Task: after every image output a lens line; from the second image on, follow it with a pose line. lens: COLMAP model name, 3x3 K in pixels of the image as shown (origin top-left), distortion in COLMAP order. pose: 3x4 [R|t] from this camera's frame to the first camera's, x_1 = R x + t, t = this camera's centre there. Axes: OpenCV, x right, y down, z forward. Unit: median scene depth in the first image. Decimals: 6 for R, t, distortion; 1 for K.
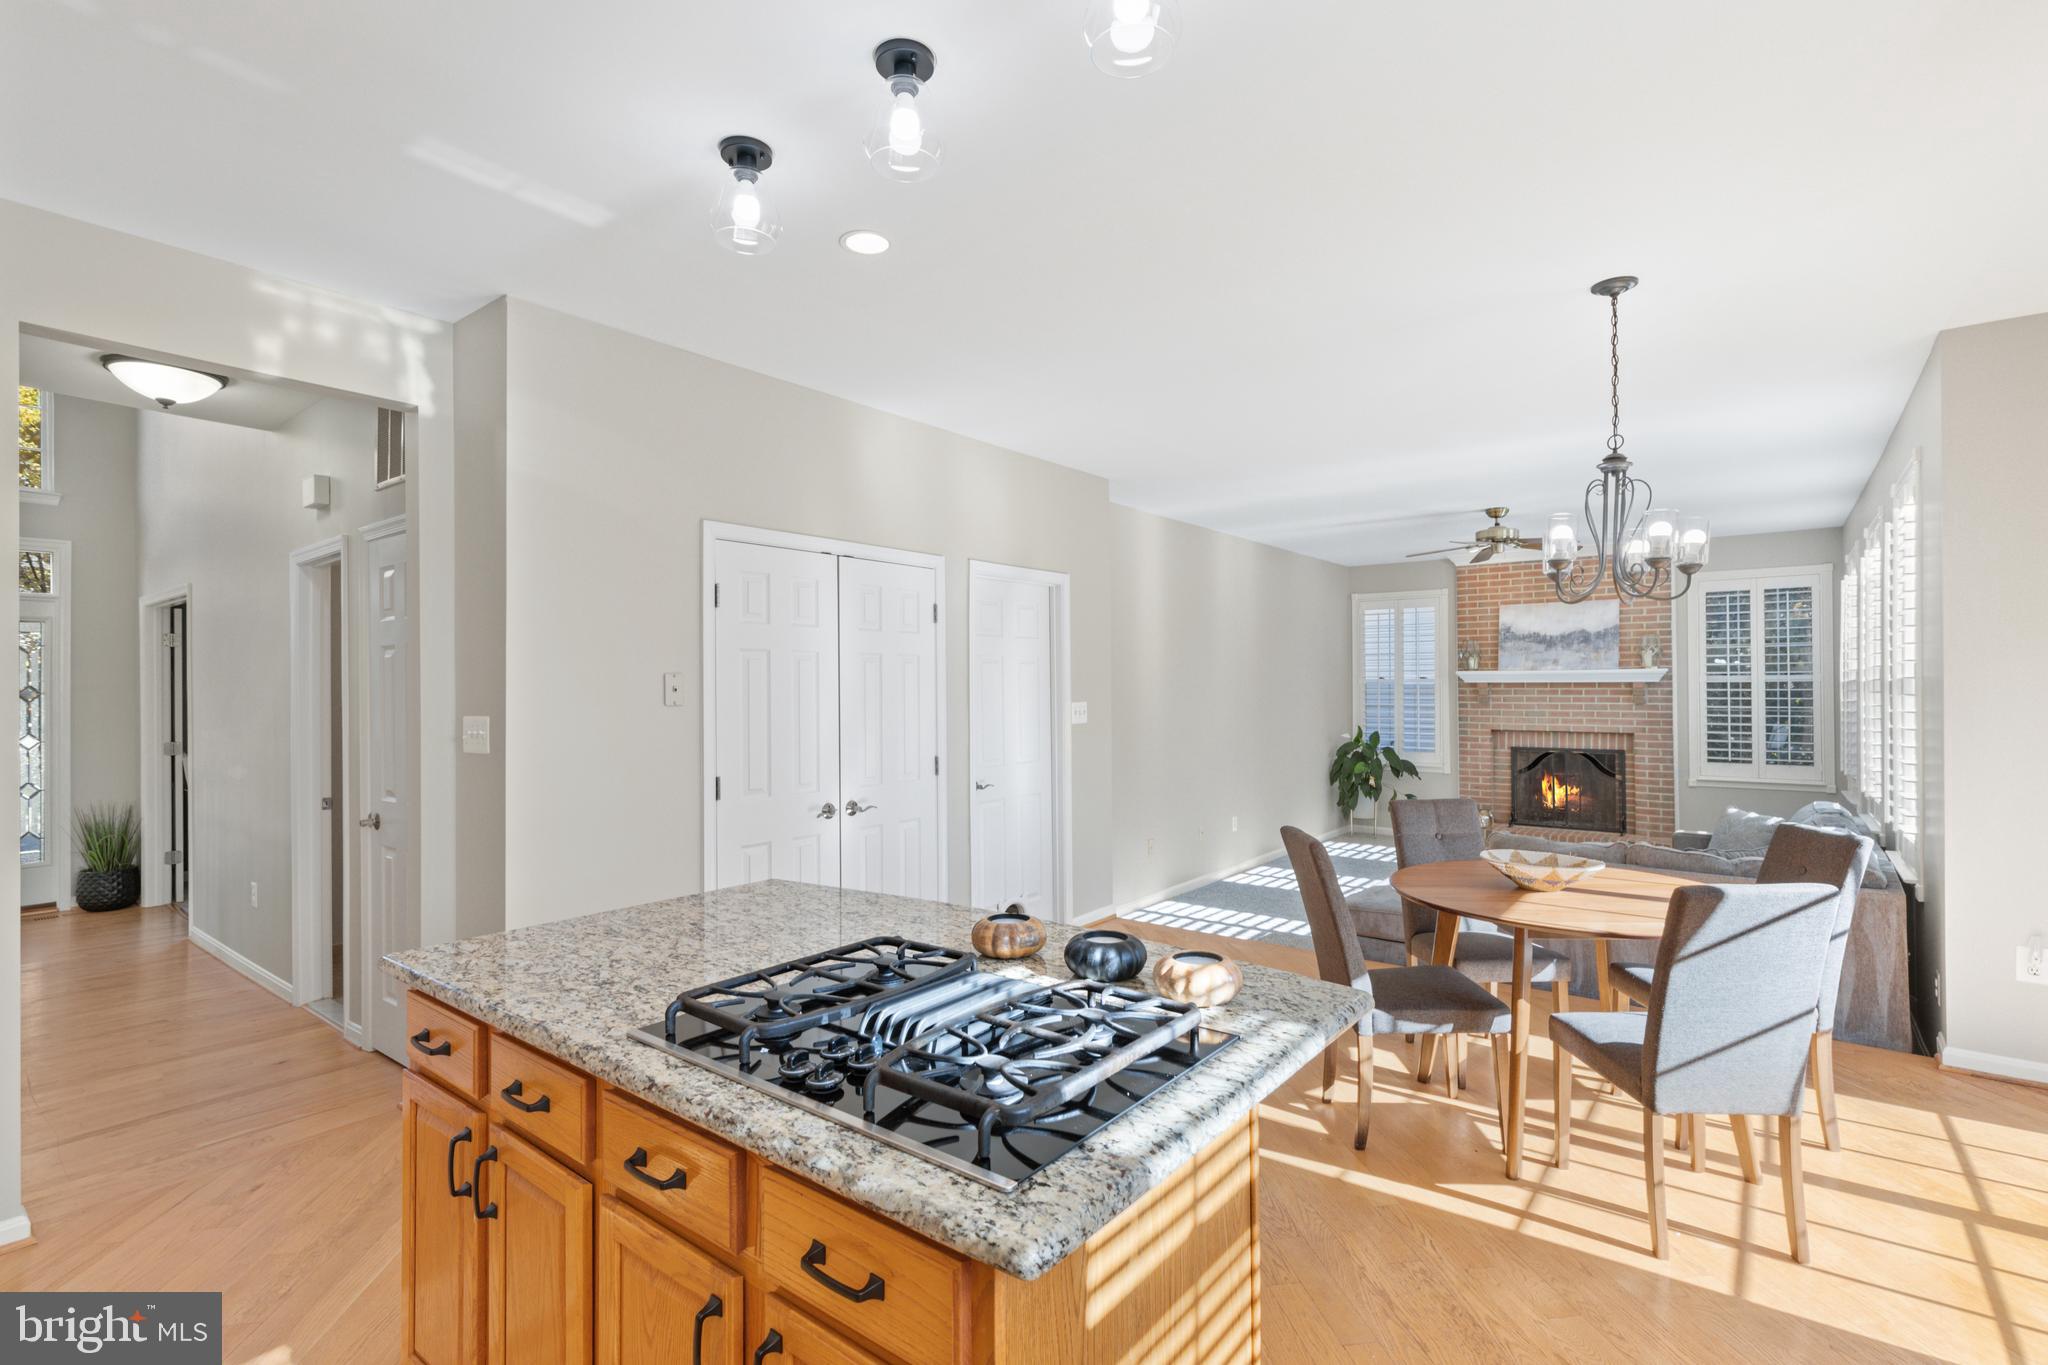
lens RADIAL K [[938.6, 0, 1032.5], [0, 938.6, 681.0], [0, 0, 1]] dist [0.008640, -0.004824]
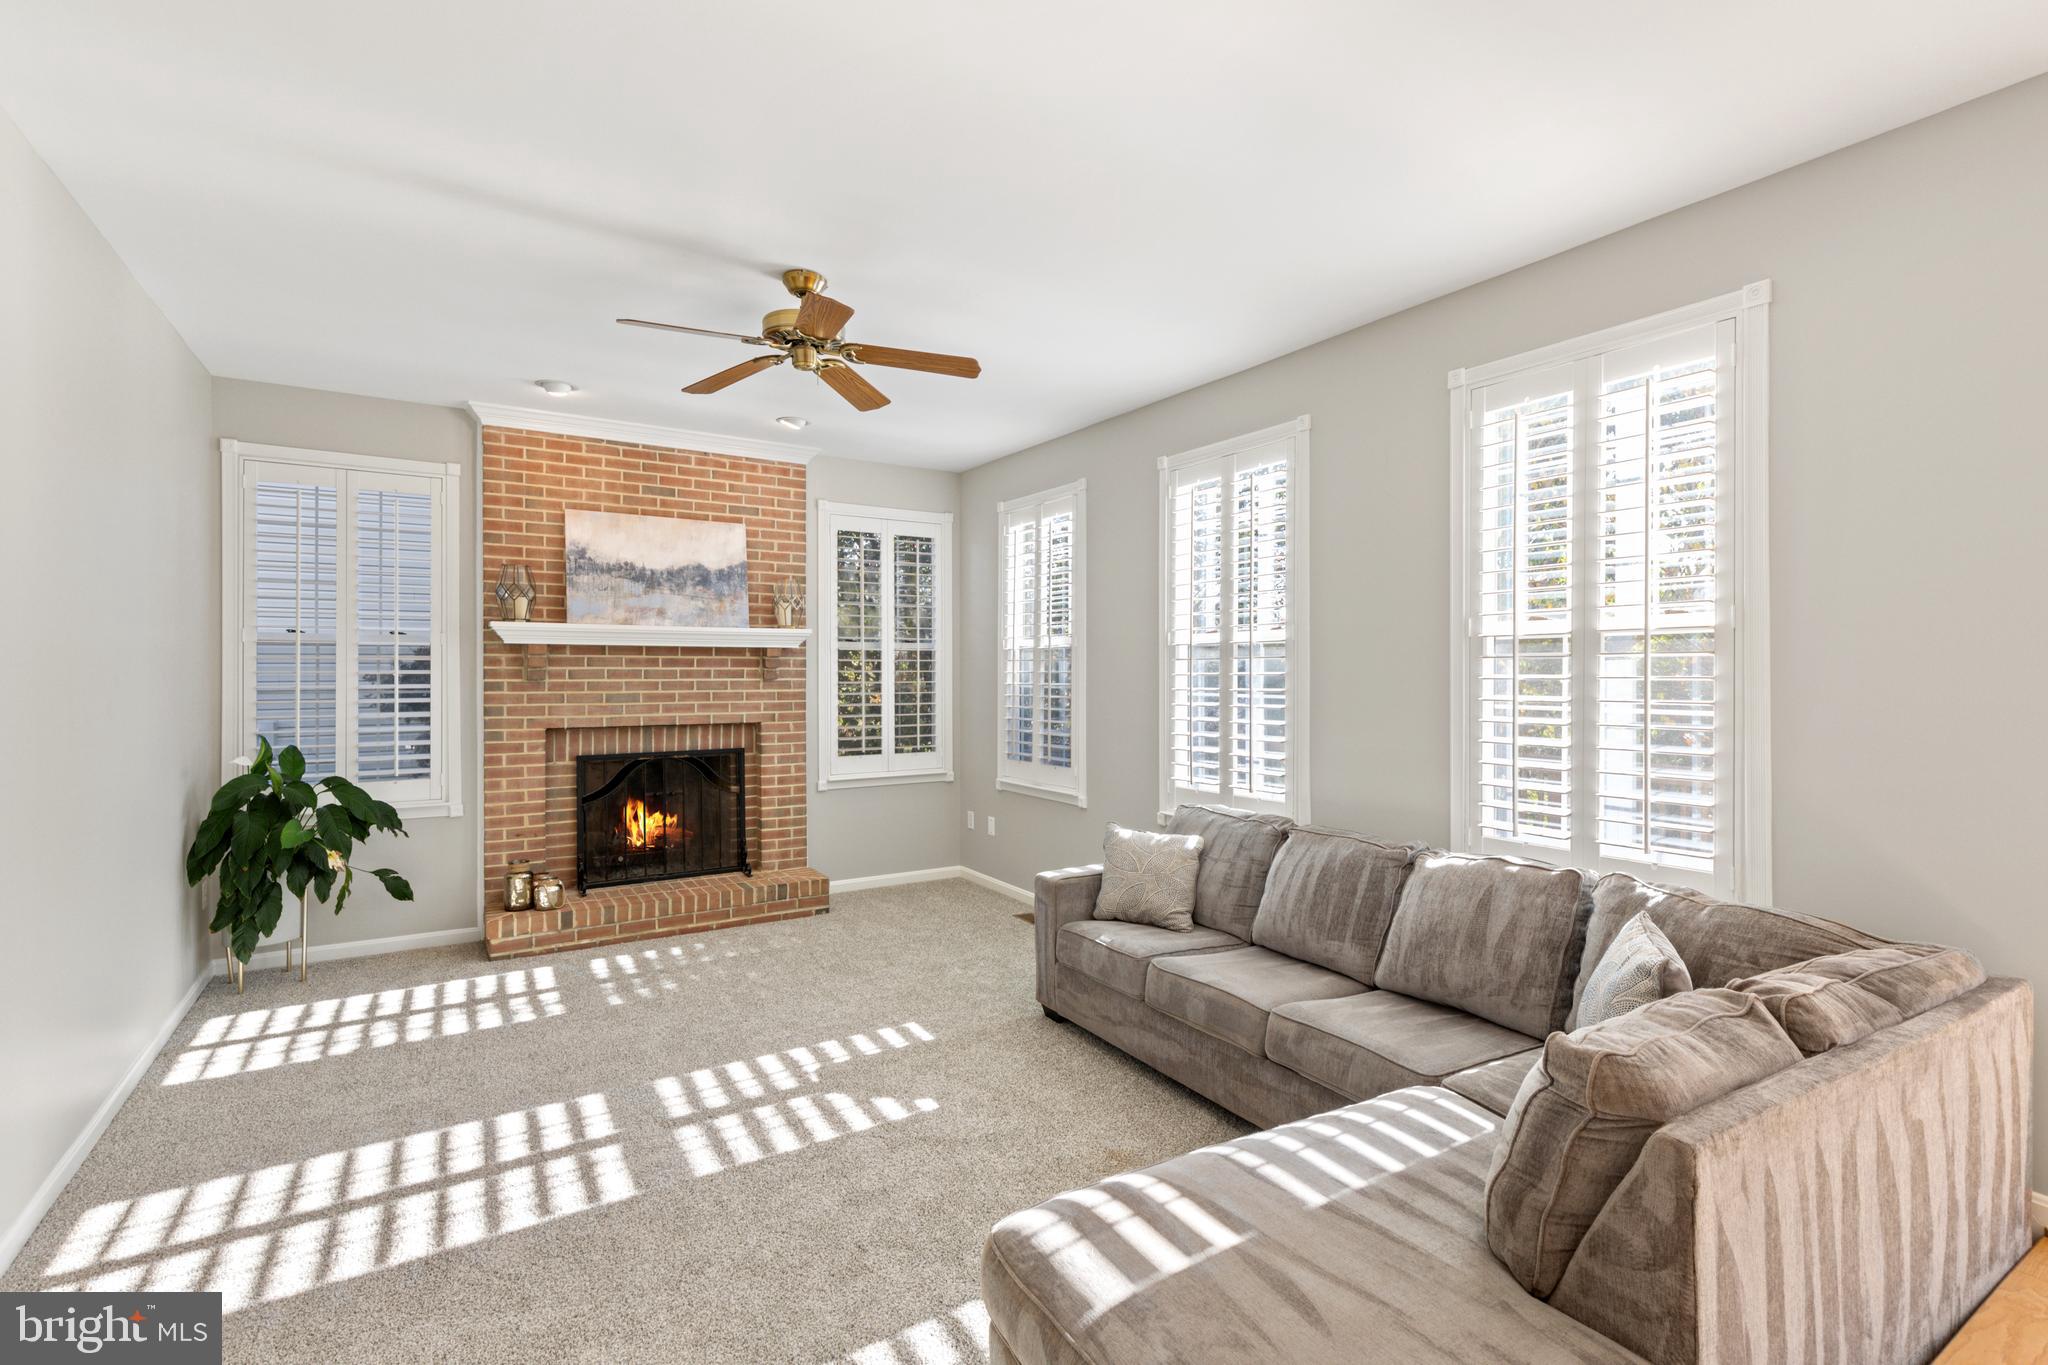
lens RADIAL K [[939.2, 0, 1027.9], [0, 939.2, 672.7], [0, 0, 1]] dist [0.005653, -0.001619]
pose [[0.338722, 0.000095, 0.940887, 0.058905], [-0.010575, 0.999937, 0.003706, 0.014174], [-0.940827, -0.011205, 0.338702, 0.570875]]
